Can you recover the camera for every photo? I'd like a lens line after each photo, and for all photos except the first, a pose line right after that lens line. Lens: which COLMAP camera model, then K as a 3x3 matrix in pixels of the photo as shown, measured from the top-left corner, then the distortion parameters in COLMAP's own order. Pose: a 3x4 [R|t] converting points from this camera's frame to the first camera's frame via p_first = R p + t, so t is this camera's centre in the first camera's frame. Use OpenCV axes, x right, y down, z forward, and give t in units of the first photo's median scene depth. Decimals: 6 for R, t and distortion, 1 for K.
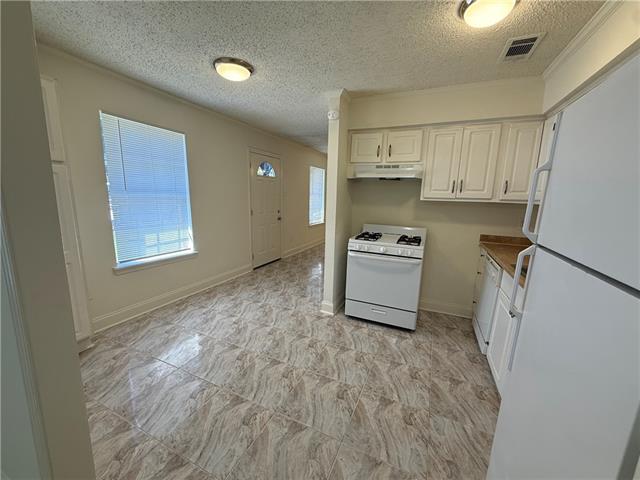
lens RADIAL K [[256.2, 0, 319.4], [0, 256.2, 240.0], [0, 0, 1]] dist [0.009220, -0.001414]
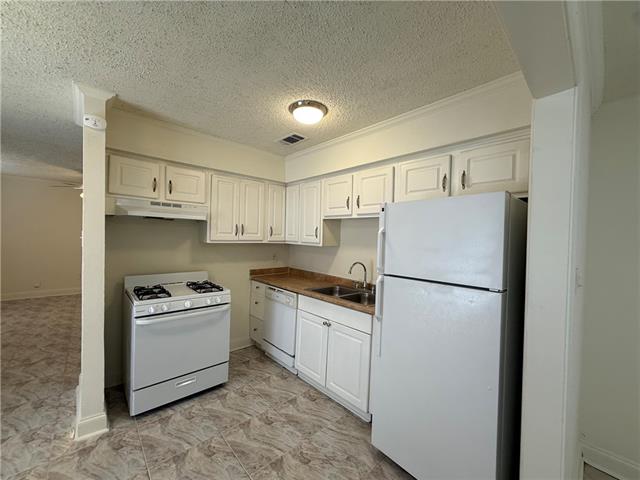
lens RADIAL K [[256.2, 0, 316.8], [0, 256.2, 241.0], [0, 0, 1]] dist [0.009220, -0.001414]
pose [[0.405683, -0.031858, 0.913458, -0.328594], [0.145546, 0.988892, -0.030151, -0.076491], [-0.902351, 0.145181, 0.405814, 0.247491]]
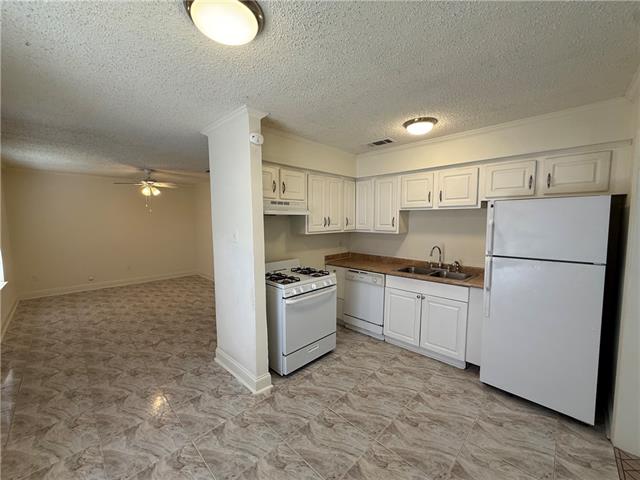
lens RADIAL K [[256.2, 0, 318.3], [0, 256.2, 240.4], [0, 0, 1]] dist [0.009220, -0.001414]
pose [[0.347415, -0.103981, 0.931929, -0.647934], [0.178665, 0.982967, 0.043071, -0.174265], [-0.920533, 0.151540, 0.360075, 0.574129]]
